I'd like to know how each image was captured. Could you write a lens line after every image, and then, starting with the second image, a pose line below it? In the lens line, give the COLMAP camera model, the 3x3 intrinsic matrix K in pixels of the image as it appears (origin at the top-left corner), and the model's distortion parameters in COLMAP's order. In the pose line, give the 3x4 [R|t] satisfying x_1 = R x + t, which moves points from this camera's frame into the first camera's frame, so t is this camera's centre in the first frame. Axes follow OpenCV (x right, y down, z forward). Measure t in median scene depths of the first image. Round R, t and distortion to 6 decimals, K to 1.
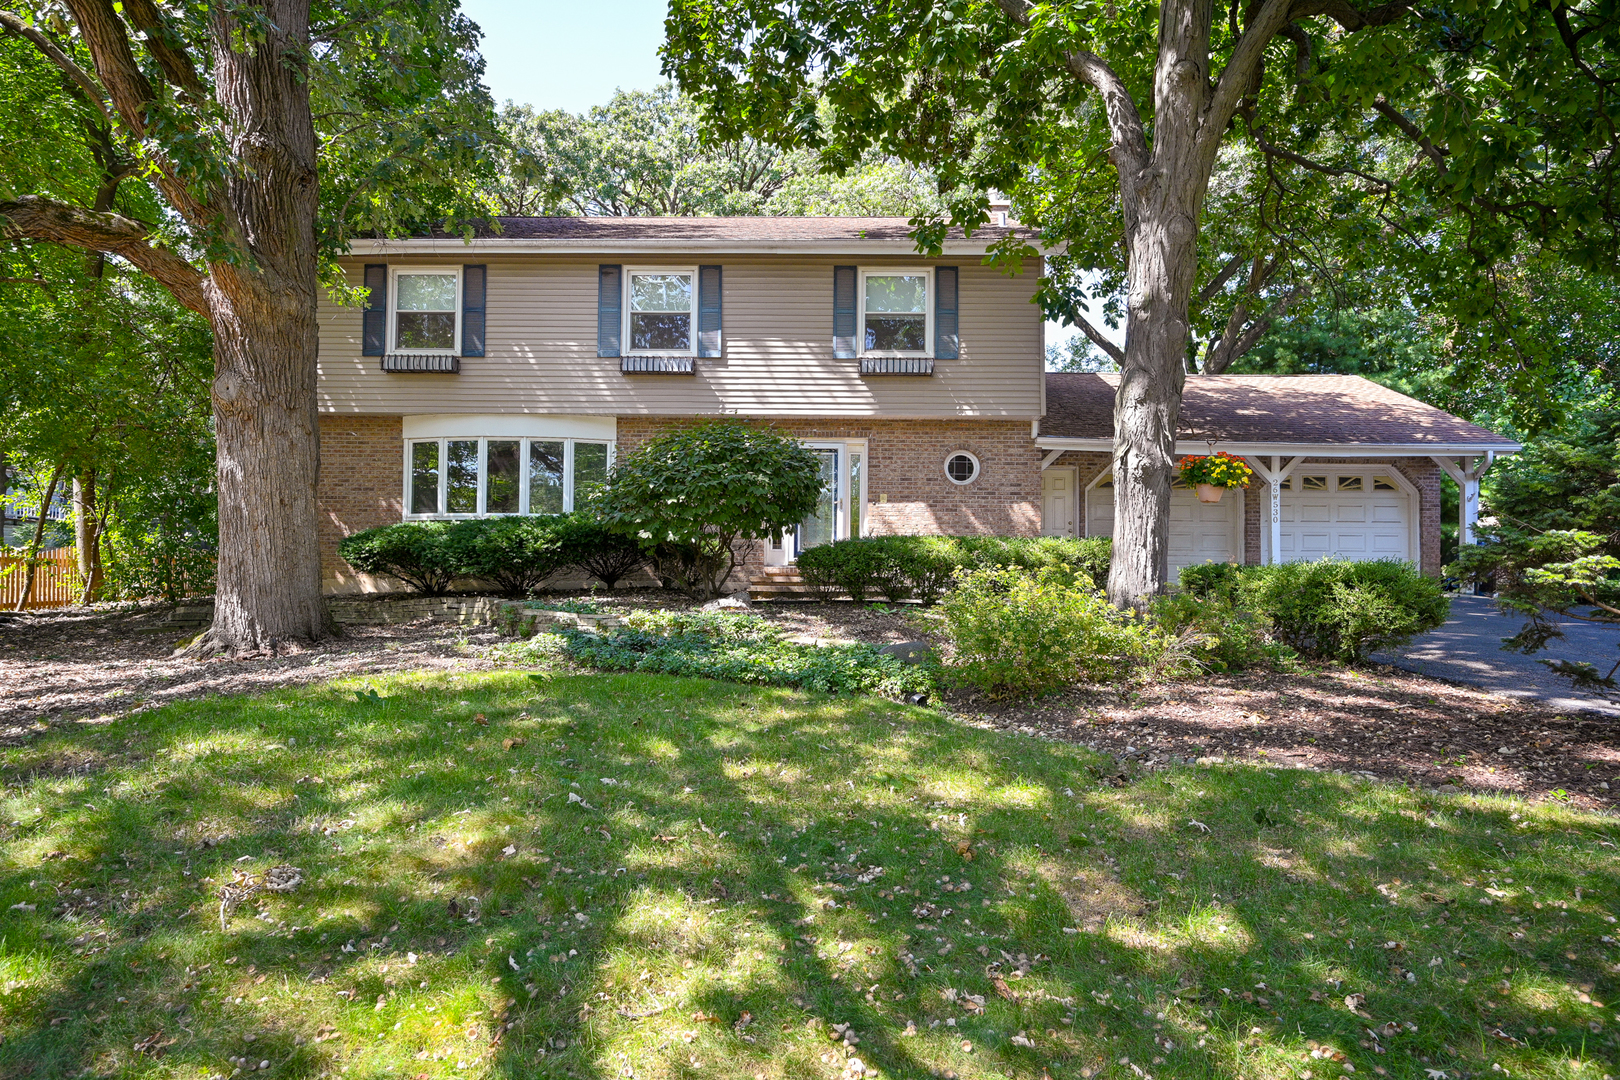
lens RADIAL K [[751.0, 0, 810.0], [0, 751.0, 540.0], [0, 0, 1]] dist [-0.000391, -0.000012]
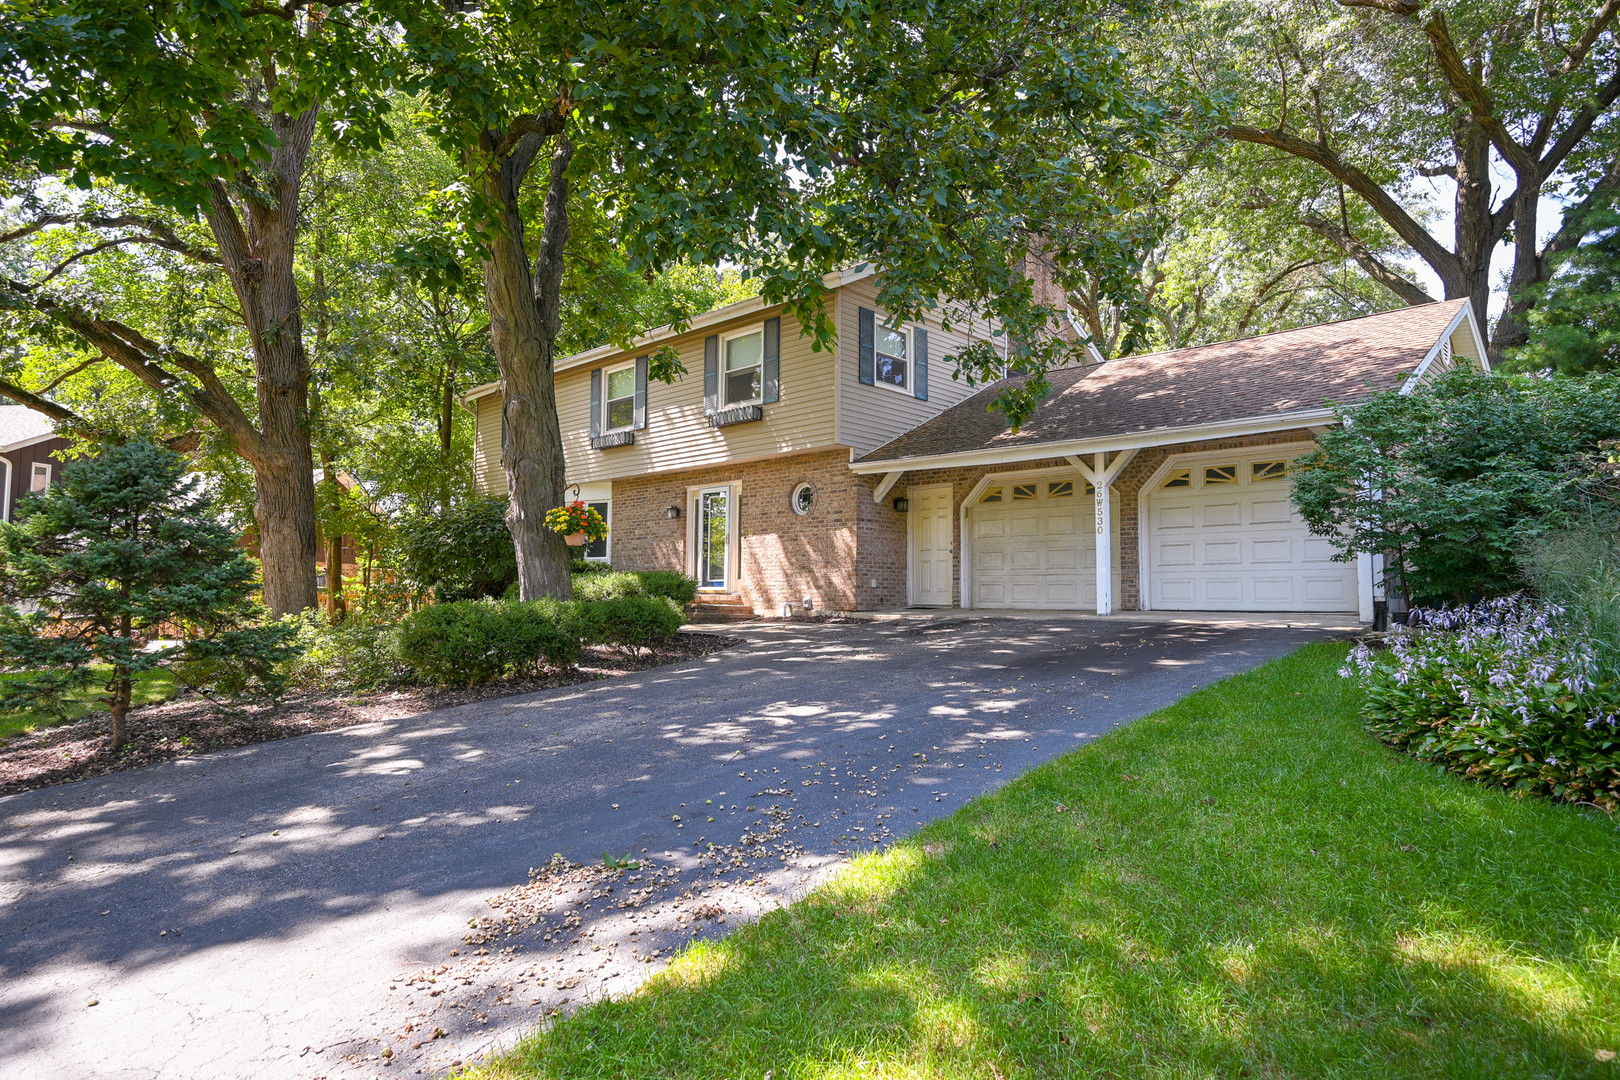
lens RADIAL K [[958.3, 0, 810.0], [0, 958.3, 540.0], [0, 0, 1]] dist [-0.001678, -0.000156]
pose [[0.728469, -0.048925, -0.683329, 1.135364], [0.039472, 0.998787, -0.029431, 0.001526], [0.683941, -0.005533, 0.729517, 0.022865]]
